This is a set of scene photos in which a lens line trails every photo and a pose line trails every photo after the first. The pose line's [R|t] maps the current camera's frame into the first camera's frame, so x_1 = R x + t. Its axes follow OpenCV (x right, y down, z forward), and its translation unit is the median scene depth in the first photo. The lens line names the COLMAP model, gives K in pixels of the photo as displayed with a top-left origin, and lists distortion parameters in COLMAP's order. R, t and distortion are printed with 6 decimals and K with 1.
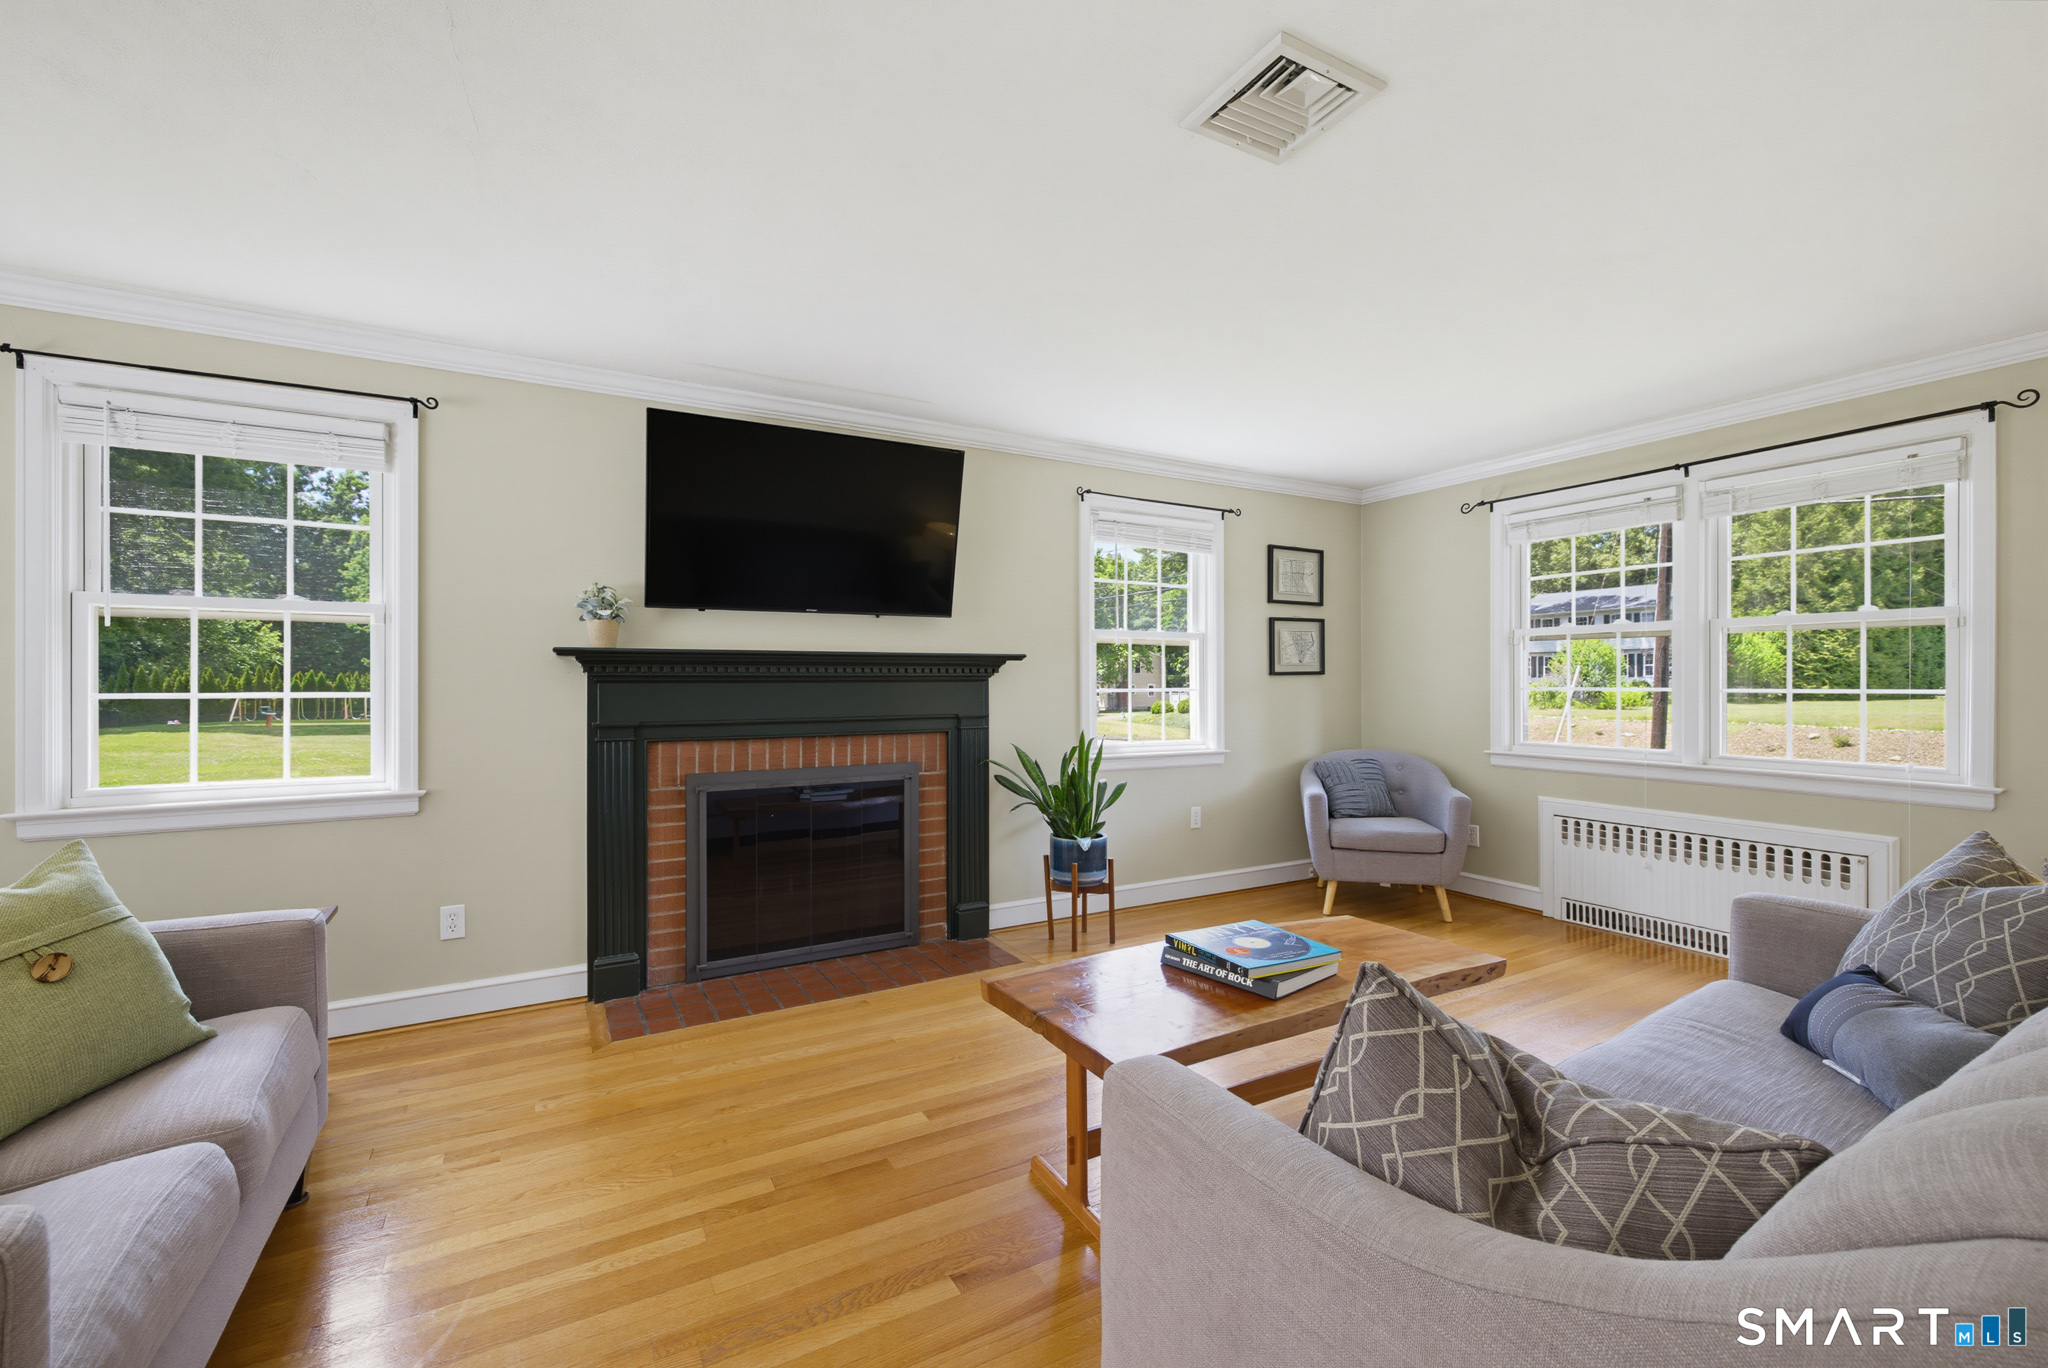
lens RADIAL K [[852.2, 0, 1020.7], [0, 852.2, 670.9], [0, 0, 1]] dist [0.001993, -0.000286]
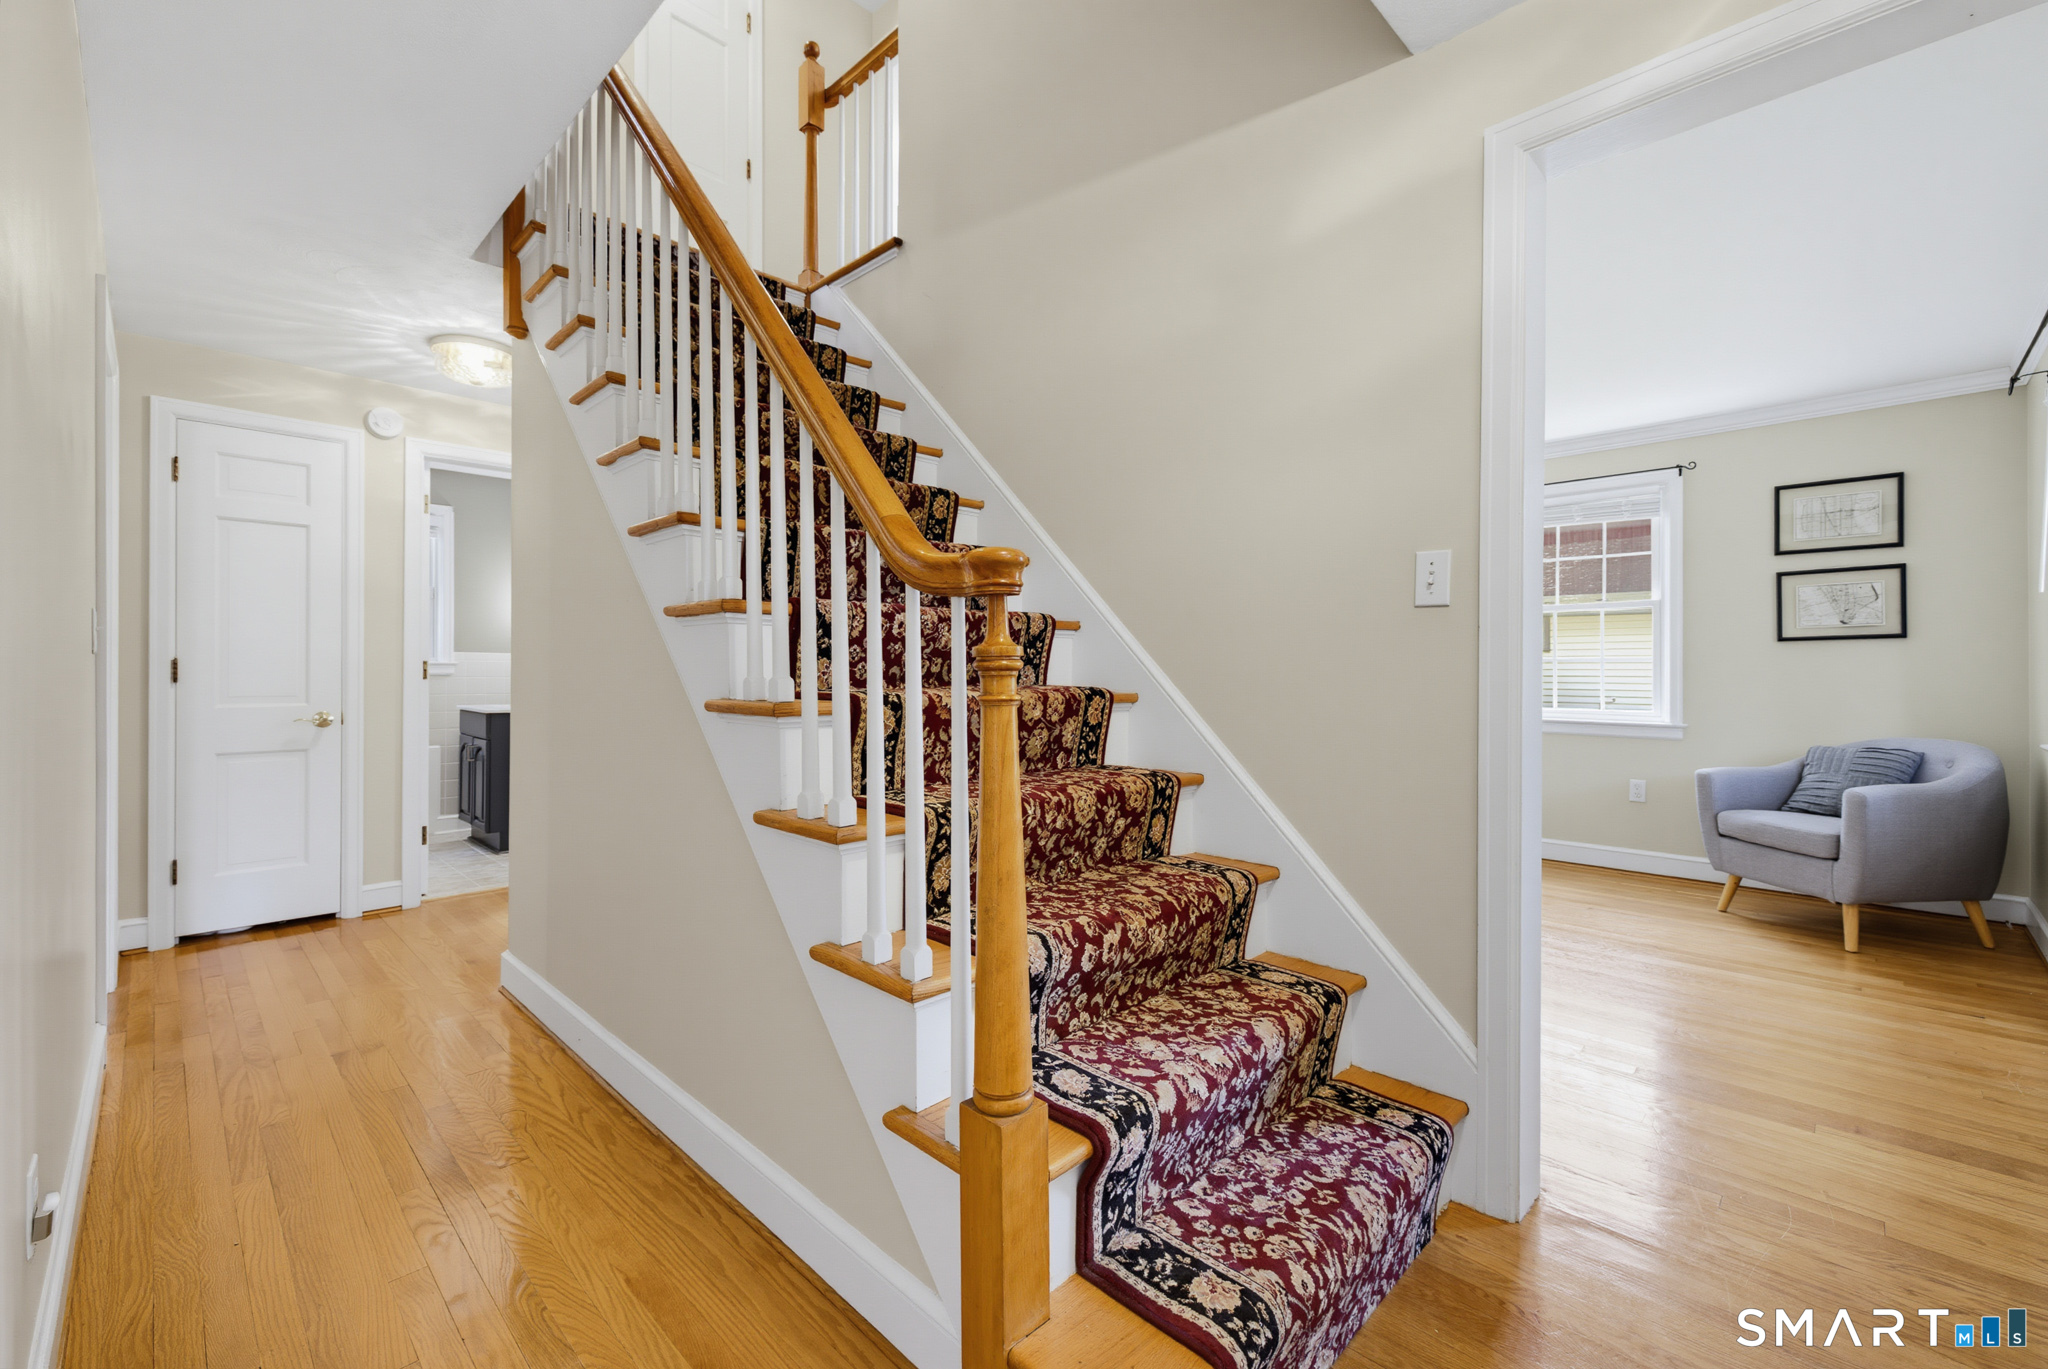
lens RADIAL K [[840.1, 0, 1025.4], [0, 840.1, 677.5], [0, 0, 1]] dist [0.000013, 0.000229]
pose [[0.276069, -0.000969, -0.961137, 1.118135], [0.001283, 0.999999, -0.000640, 0.051178], [0.961137, -0.001056, 0.276070, 0.069902]]
